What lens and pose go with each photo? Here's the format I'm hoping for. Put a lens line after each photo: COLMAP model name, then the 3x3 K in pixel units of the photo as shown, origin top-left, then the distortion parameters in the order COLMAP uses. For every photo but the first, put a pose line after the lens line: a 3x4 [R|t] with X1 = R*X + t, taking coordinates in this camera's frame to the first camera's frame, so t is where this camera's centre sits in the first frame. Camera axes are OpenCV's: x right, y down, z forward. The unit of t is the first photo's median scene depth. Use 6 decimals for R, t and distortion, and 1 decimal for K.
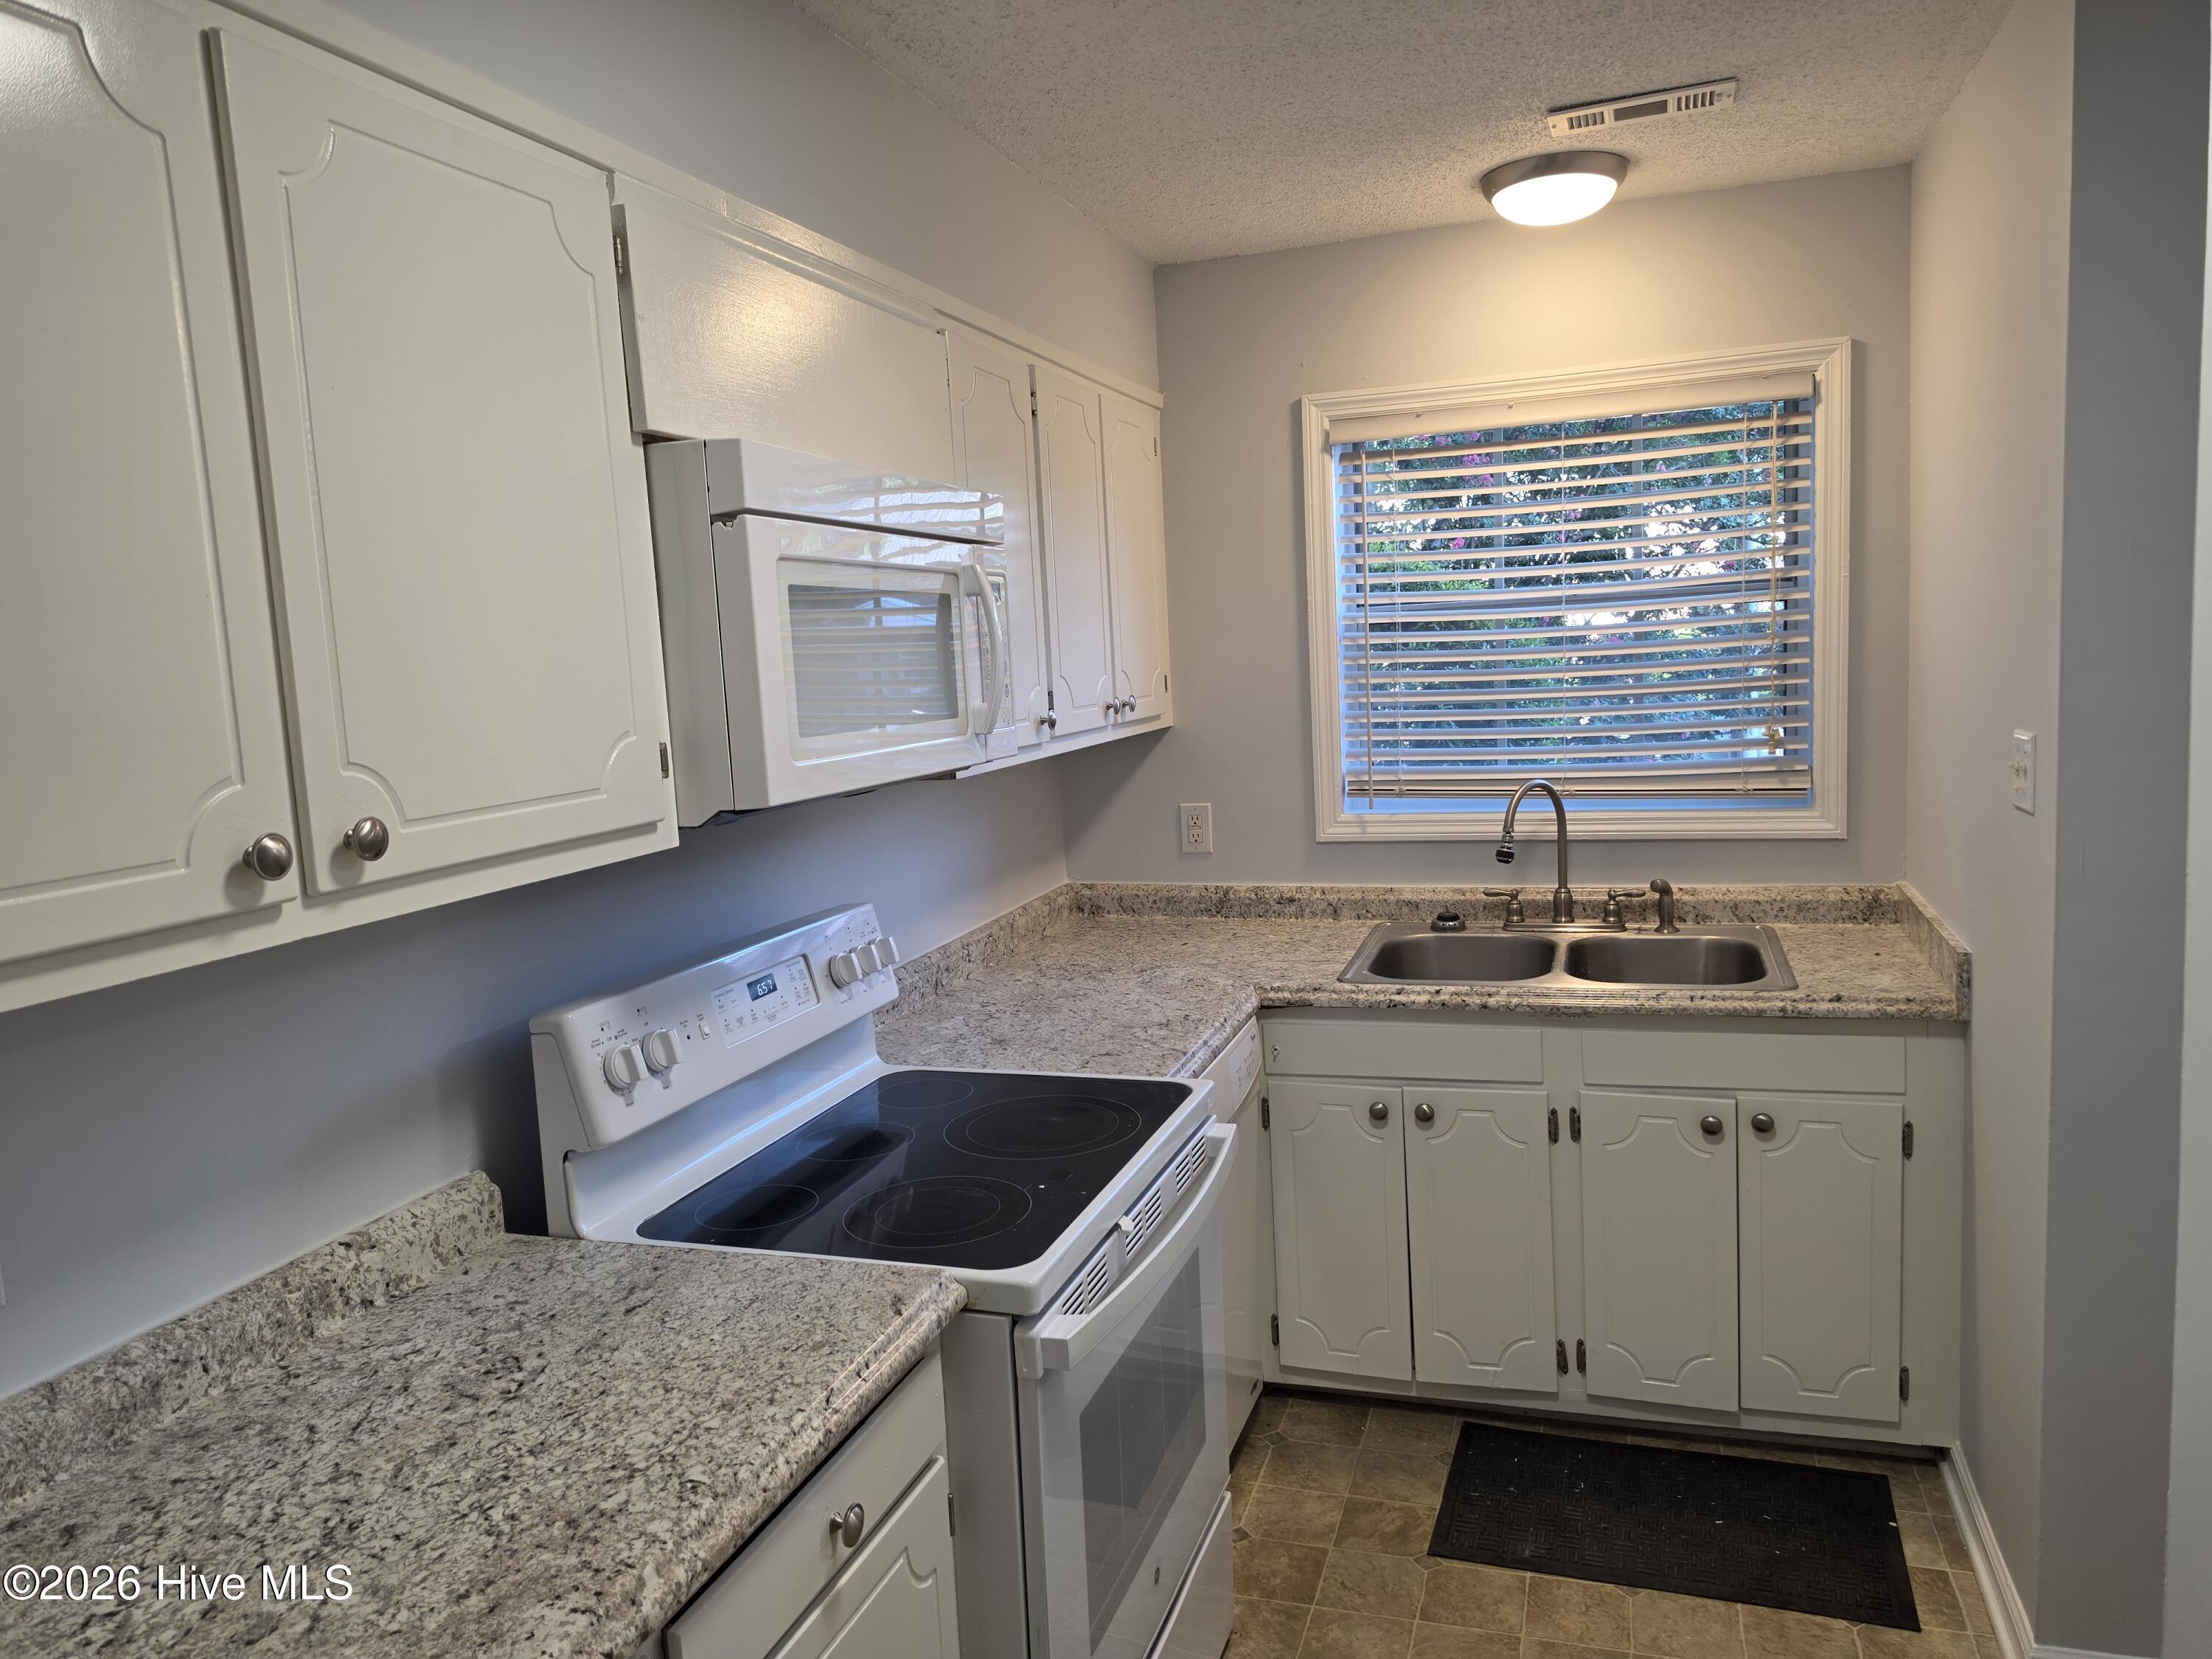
lens RADIAL K [[1522.7, 0, 1127.0], [0, 1522.7, 829.5], [0, 0, 1]] dist [0.050912, -0.073396]
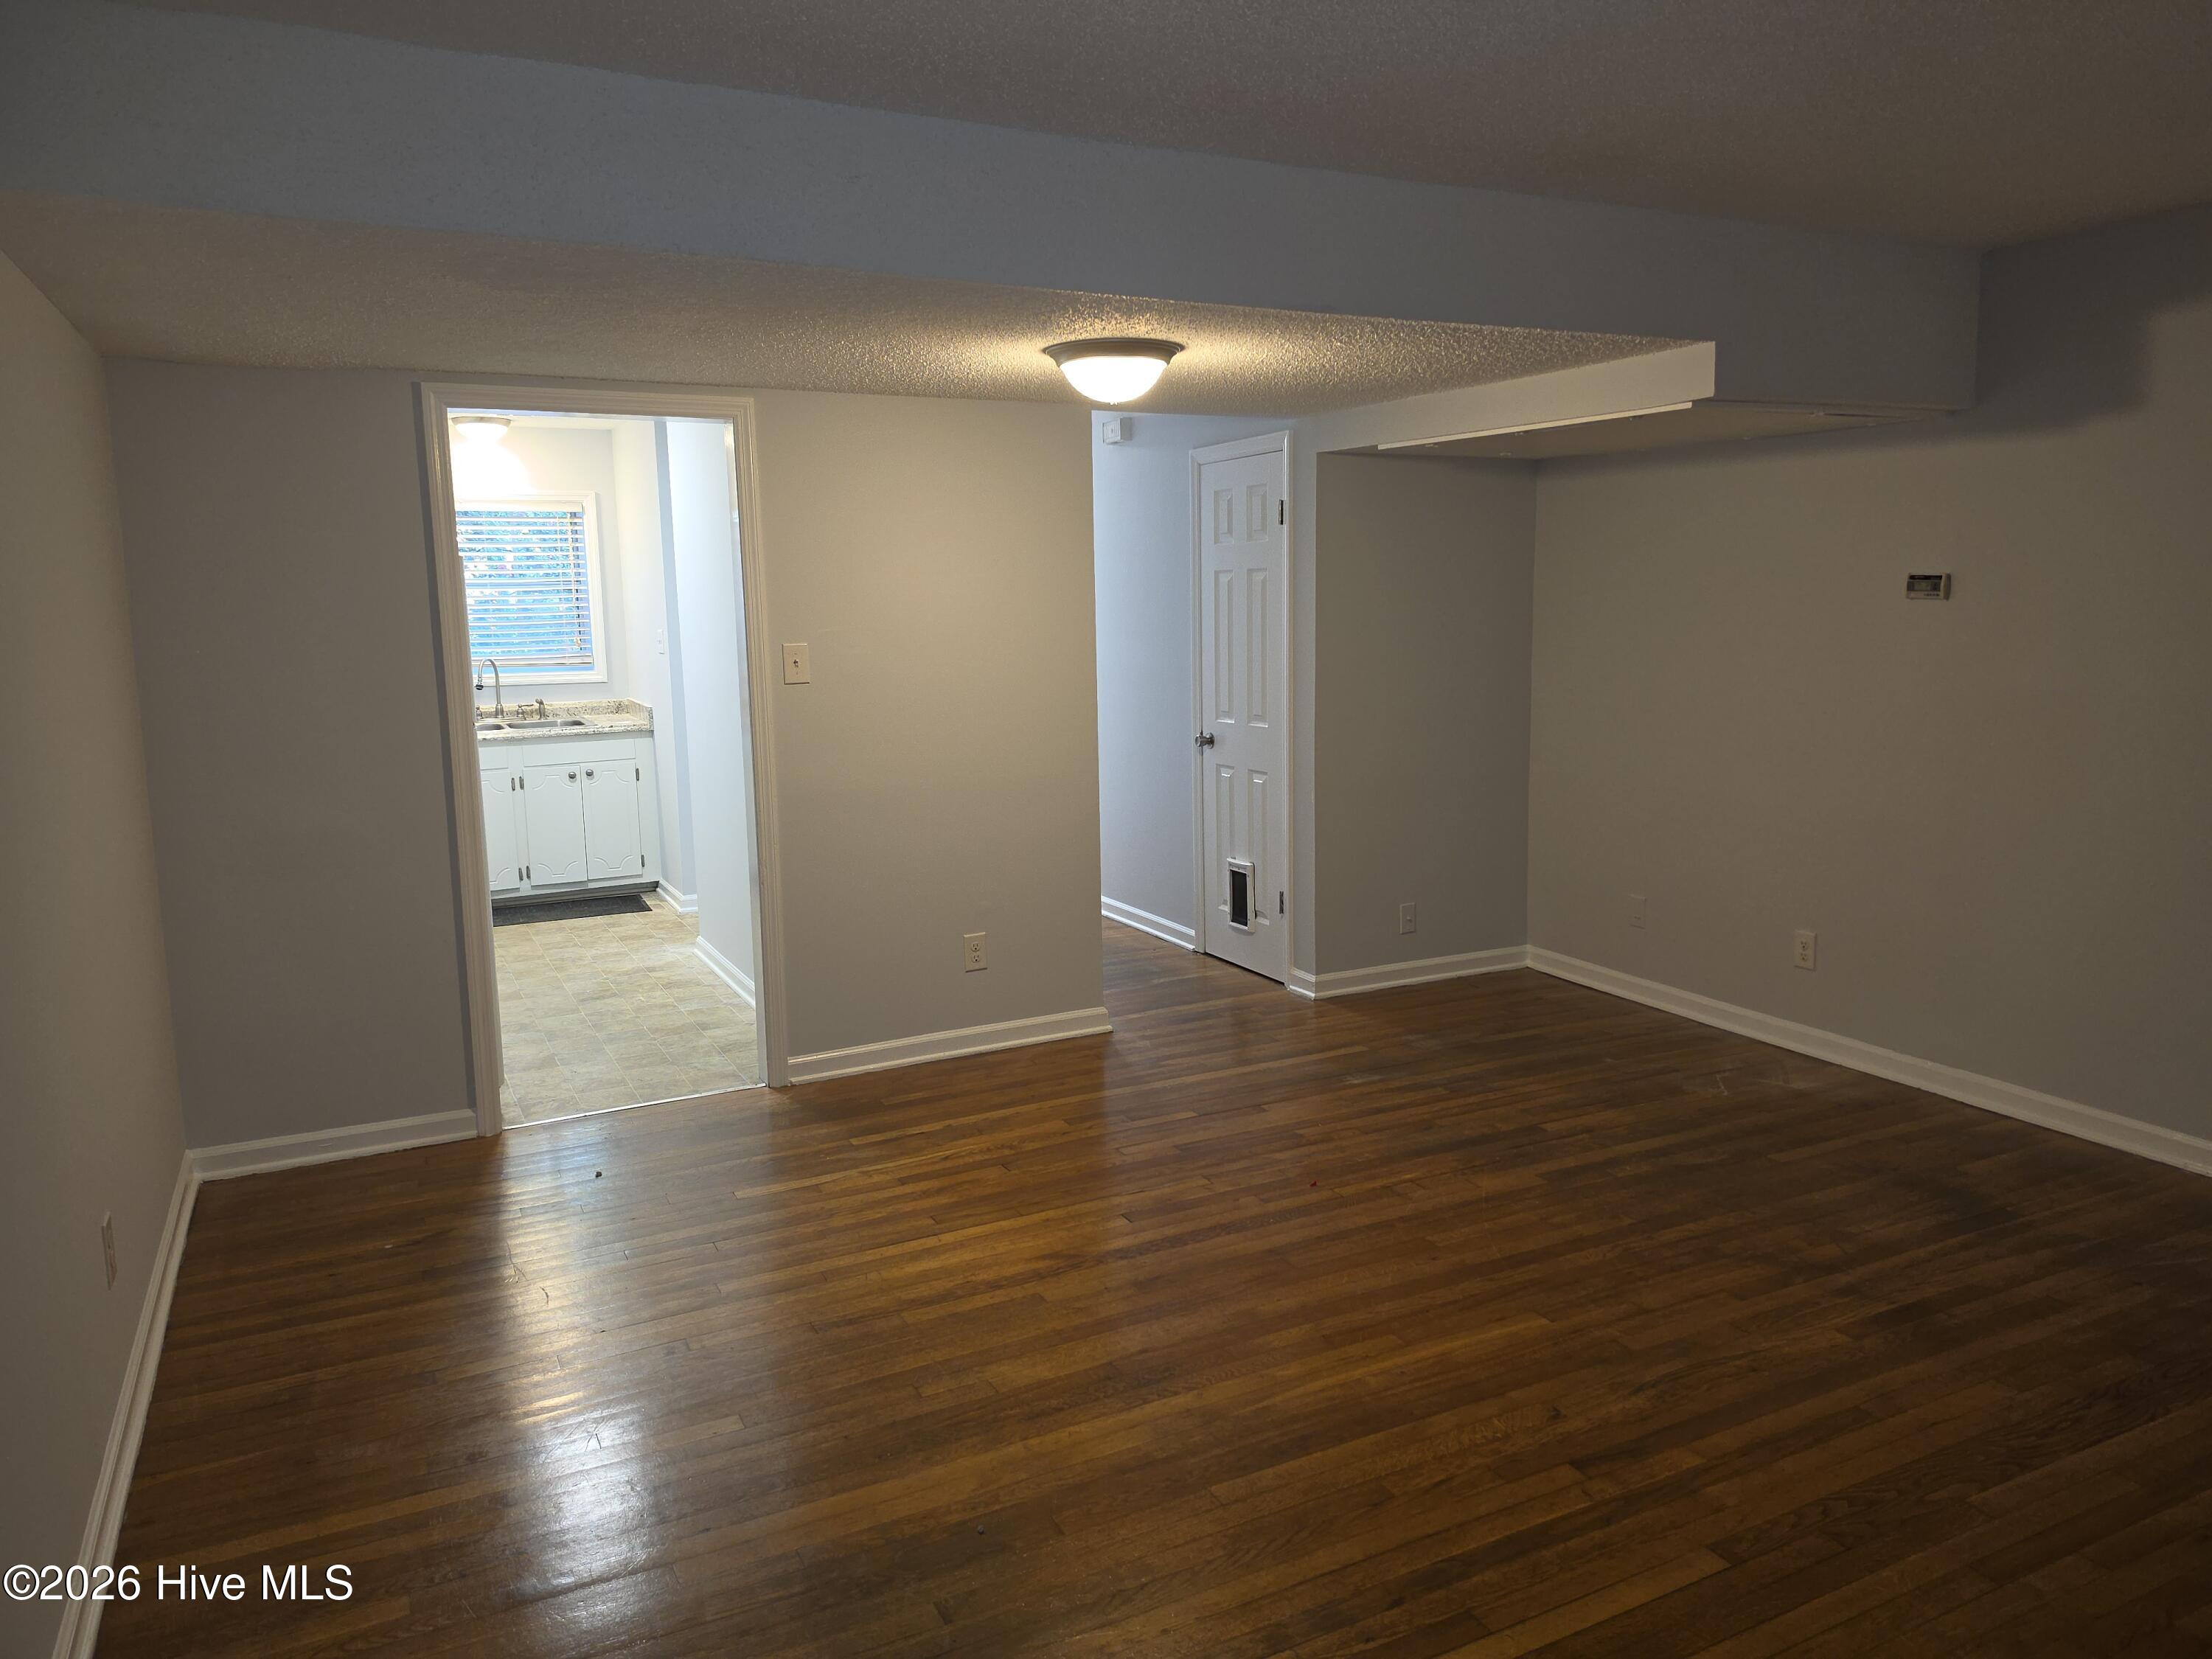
lens RADIAL K [[1522.7, 0, 1120.5], [0, 1522.7, 791.6], [0, 0, 1]] dist [0.050912, -0.073396]
pose [[0.706808, -0.058971, 0.704943, -0.904596], [0.072811, 0.997291, 0.010424, 0.272235], [-0.703648, 0.043960, 0.709187, -1.726765]]
